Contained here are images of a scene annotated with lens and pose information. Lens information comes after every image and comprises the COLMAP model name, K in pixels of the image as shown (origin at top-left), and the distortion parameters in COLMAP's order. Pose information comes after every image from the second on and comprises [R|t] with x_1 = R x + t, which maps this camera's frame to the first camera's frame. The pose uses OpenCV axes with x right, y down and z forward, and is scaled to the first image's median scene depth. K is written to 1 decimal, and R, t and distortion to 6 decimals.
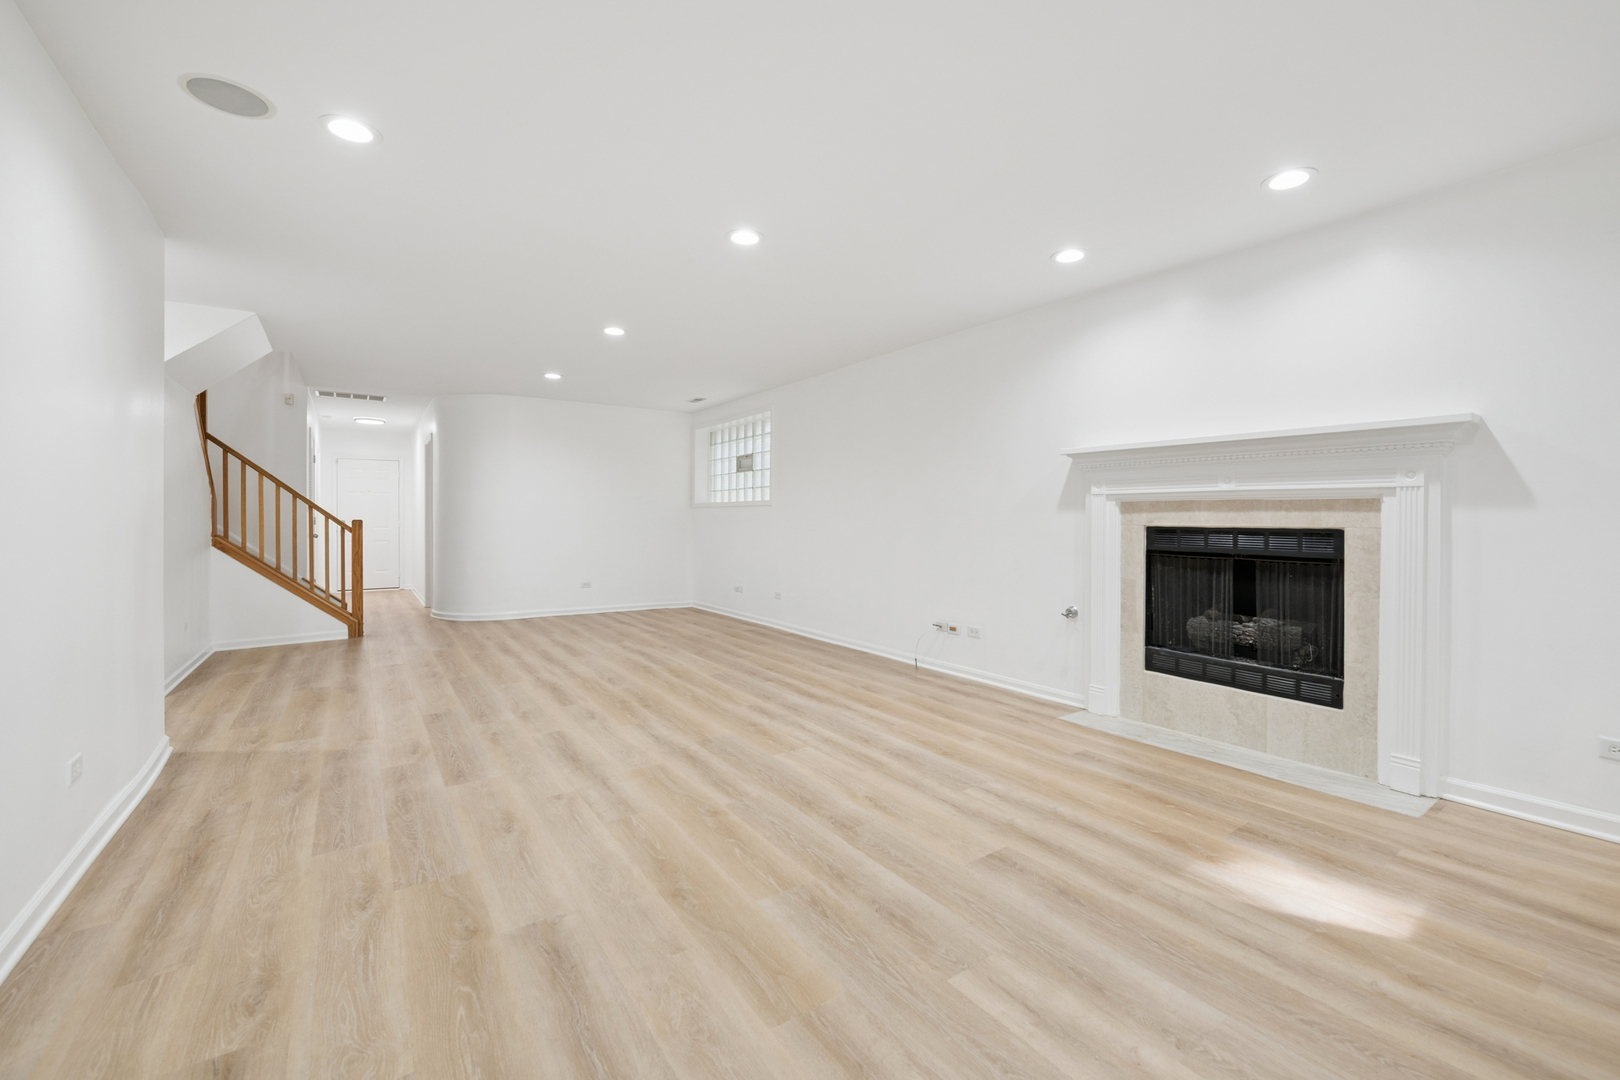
lens RADIAL K [[666.0, 0, 808.8], [0, 666.0, 523.3], [0, 0, 1]] dist [-0.019512, -0.000062]
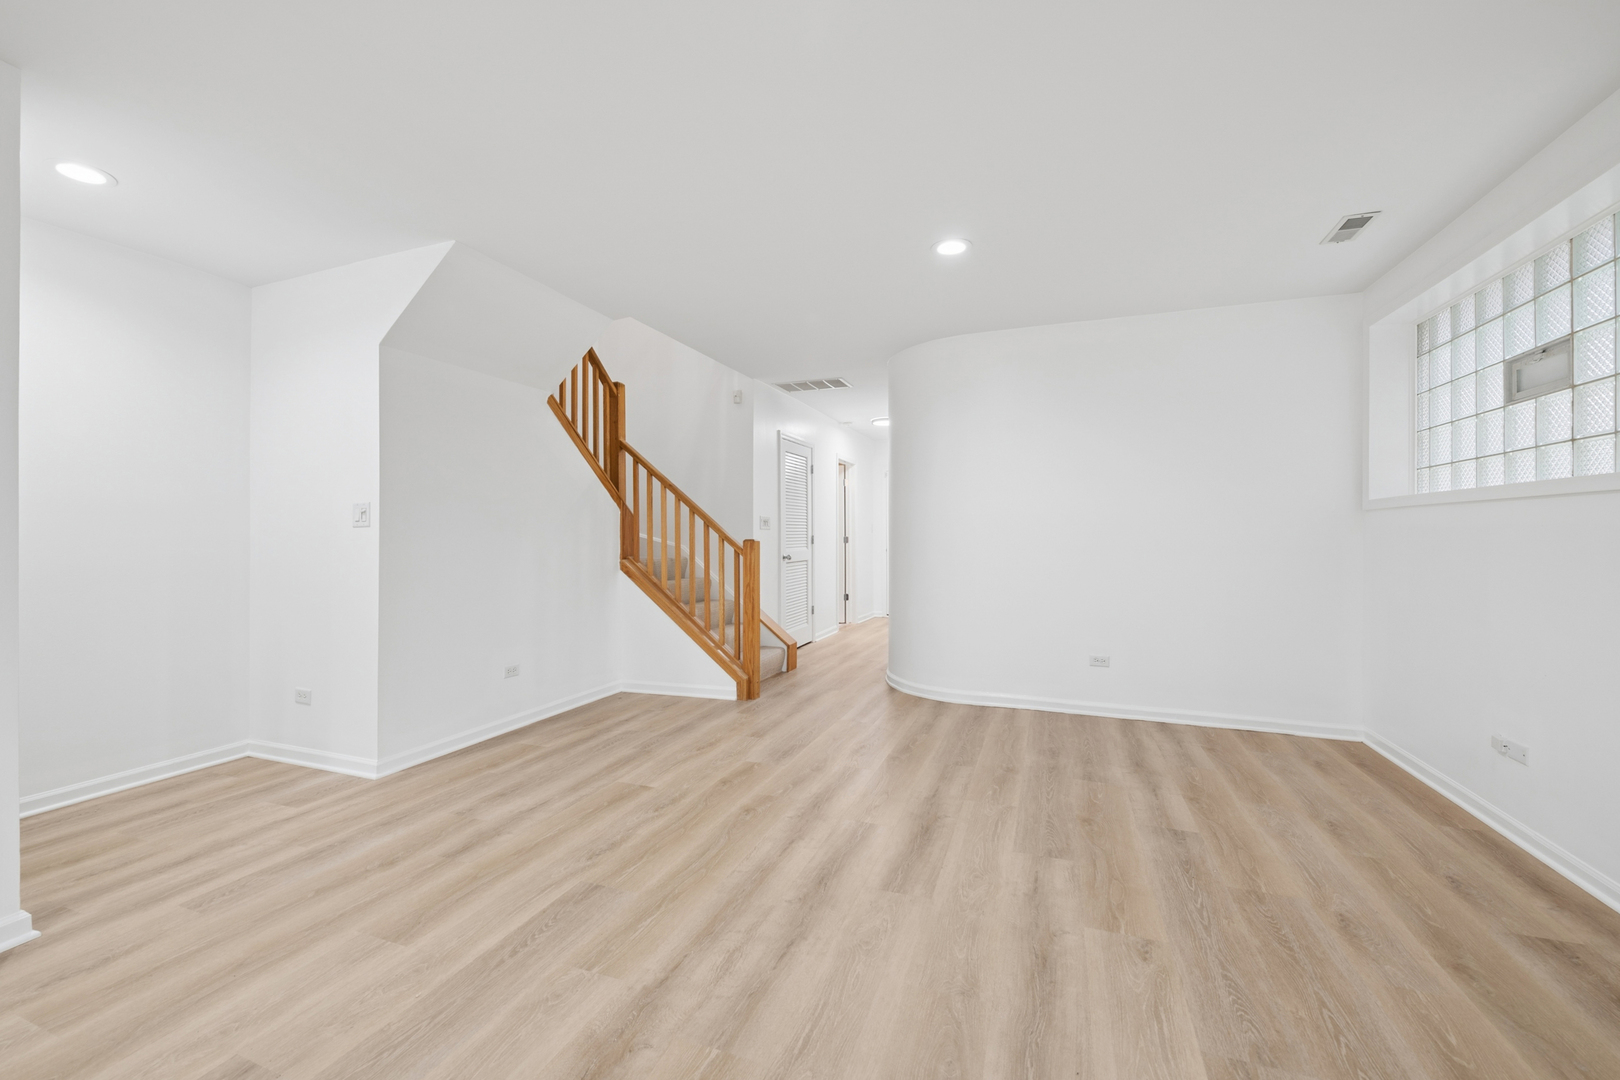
lens RADIAL K [[649.1, 0, 810.0], [0, 649.1, 540.0], [0, 0, 1]] dist [-0.009636, -0.000605]
pose [[0.574888, 0.001089, -0.818231, -0.053424], [0.001417, 0.999996, 0.002326, -0.006662], [0.818231, -0.002496, 0.574884, 0.640369]]
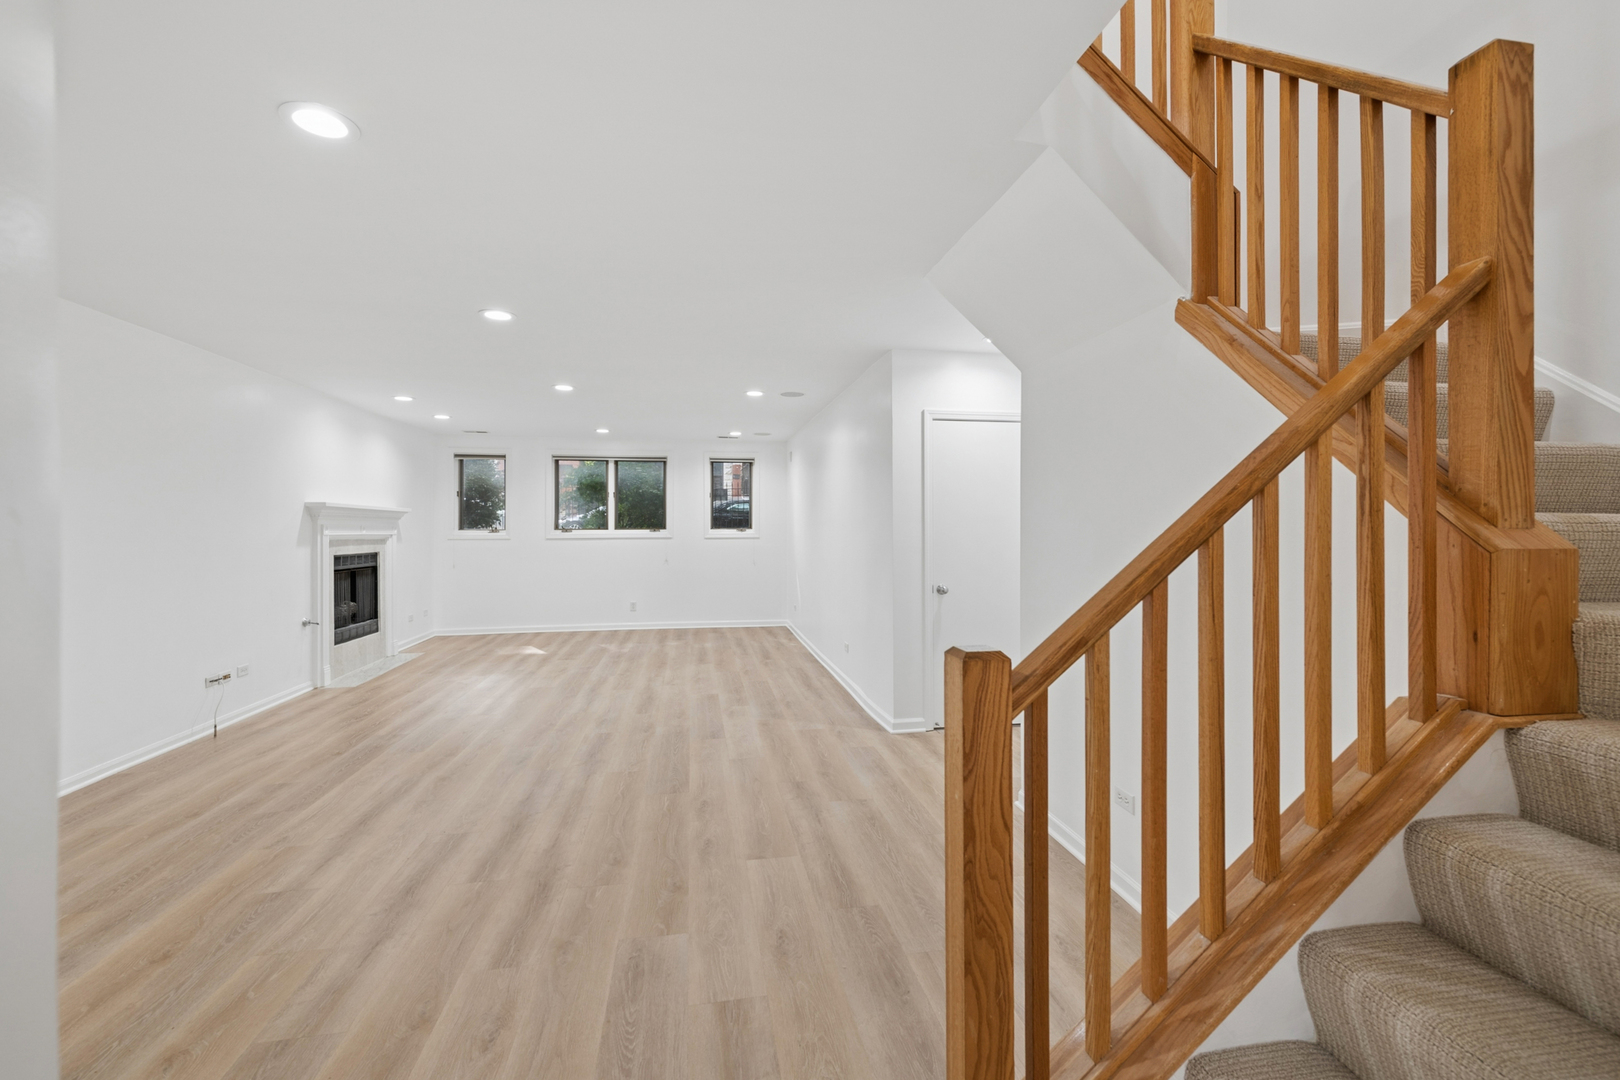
lens RADIAL K [[689.0, 0, 813.8], [0, 689.0, 538.2], [0, 0, 1]] dist [0.034711, -0.015811]
pose [[-0.911650, -0.006585, 0.410915, -0.720361], [0.001949, 0.999791, 0.020346, -0.040505], [-0.410963, 0.019349, -0.911447, 1.199006]]
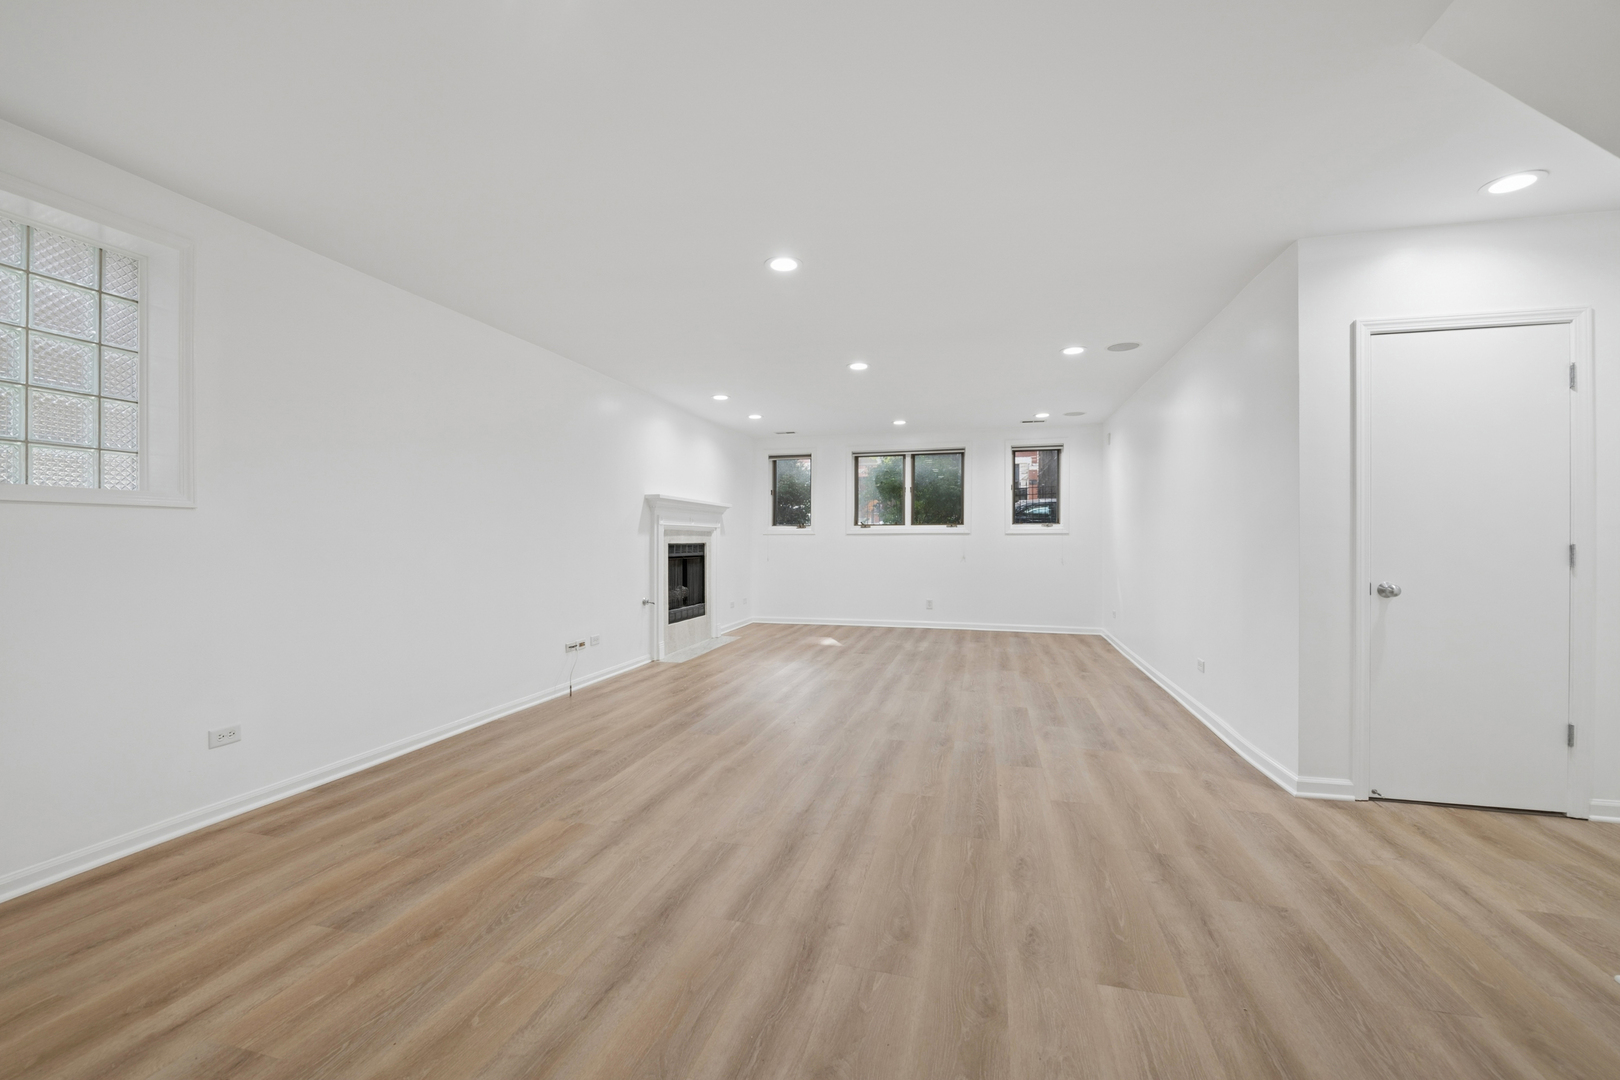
lens RADIAL K [[649.1, 0, 810.0], [0, 649.1, 540.0], [0, 0, 1]] dist [-0.009636, -0.000605]
pose [[-0.650094, -0.003935, 0.759844, -0.624734], [0.003483, 0.999961, 0.008158, -0.011386], [-0.759846, 0.007950, -0.650055, 1.078104]]
